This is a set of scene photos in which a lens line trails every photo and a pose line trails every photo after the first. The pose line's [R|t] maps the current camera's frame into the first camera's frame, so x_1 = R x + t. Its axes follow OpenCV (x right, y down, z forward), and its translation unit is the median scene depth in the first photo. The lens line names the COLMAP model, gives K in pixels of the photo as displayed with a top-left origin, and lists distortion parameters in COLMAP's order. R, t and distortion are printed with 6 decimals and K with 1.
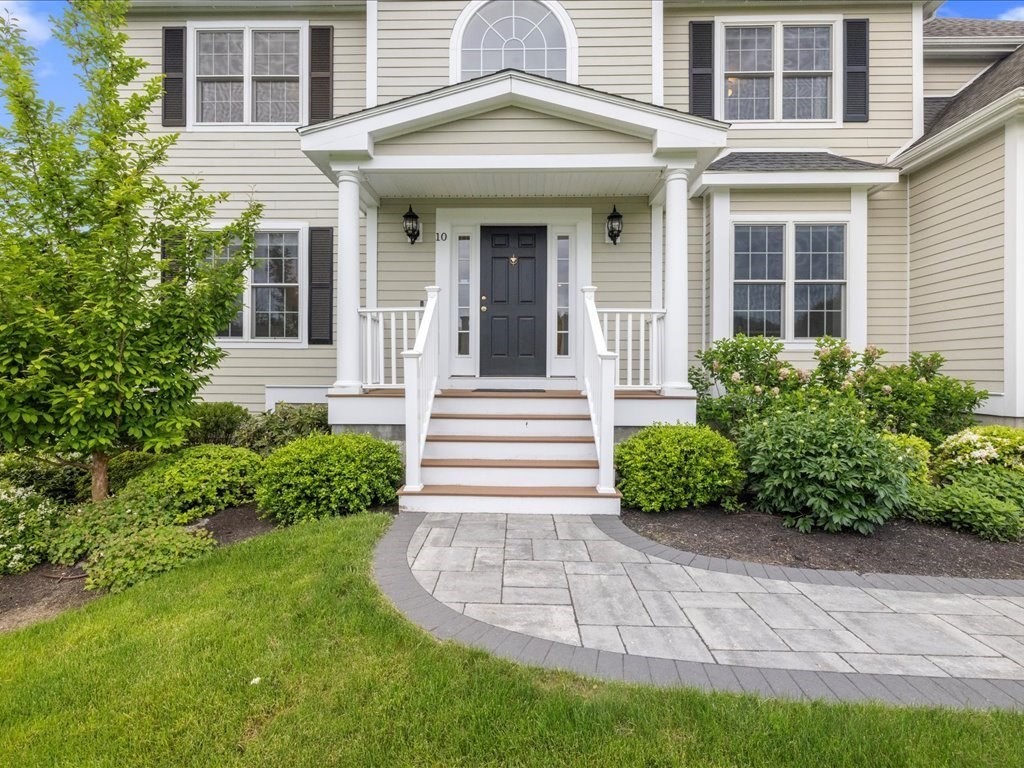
lens RADIAL K [[492.0, 0, 515.0], [0, 492.0, 355.0], [0, 0, 1]] dist [-0.002985, -0.000200]
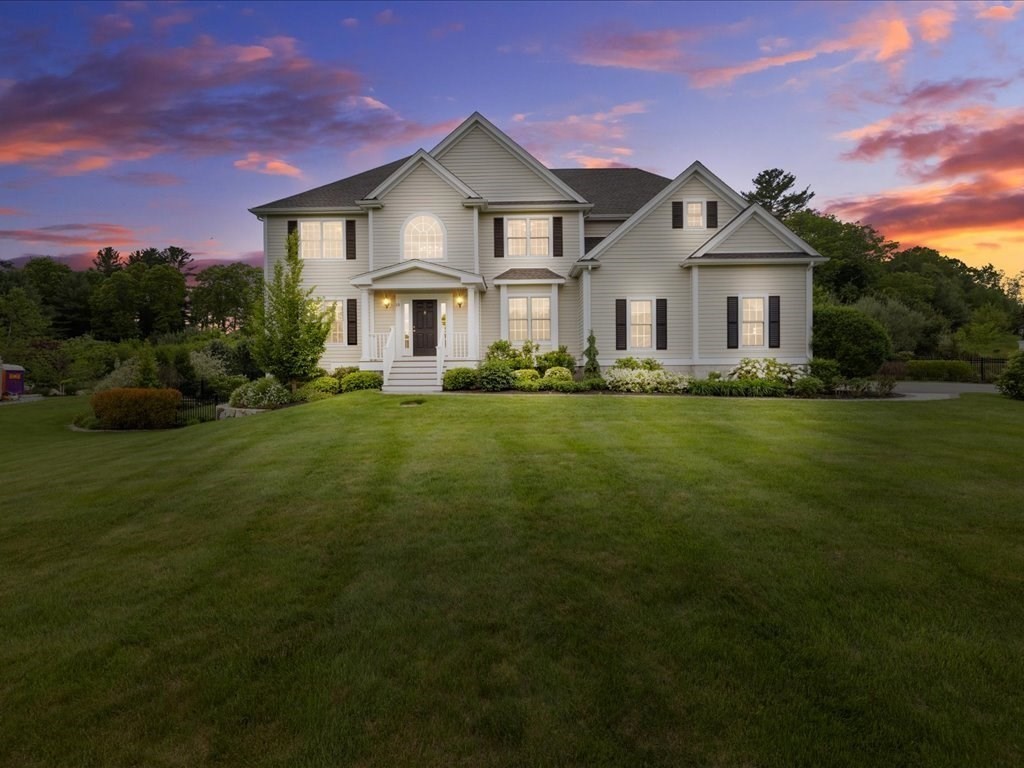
lens RADIAL K [[492.0, 0, 515.0], [0, 492.0, 355.0], [0, 0, 1]] dist [-0.002985, -0.000200]
pose [[0.999885, -0.014057, 0.005723, 0.512374], [0.014014, 0.999874, 0.007503, 0.026827], [-0.005827, -0.007422, 0.999955, -1.842361]]
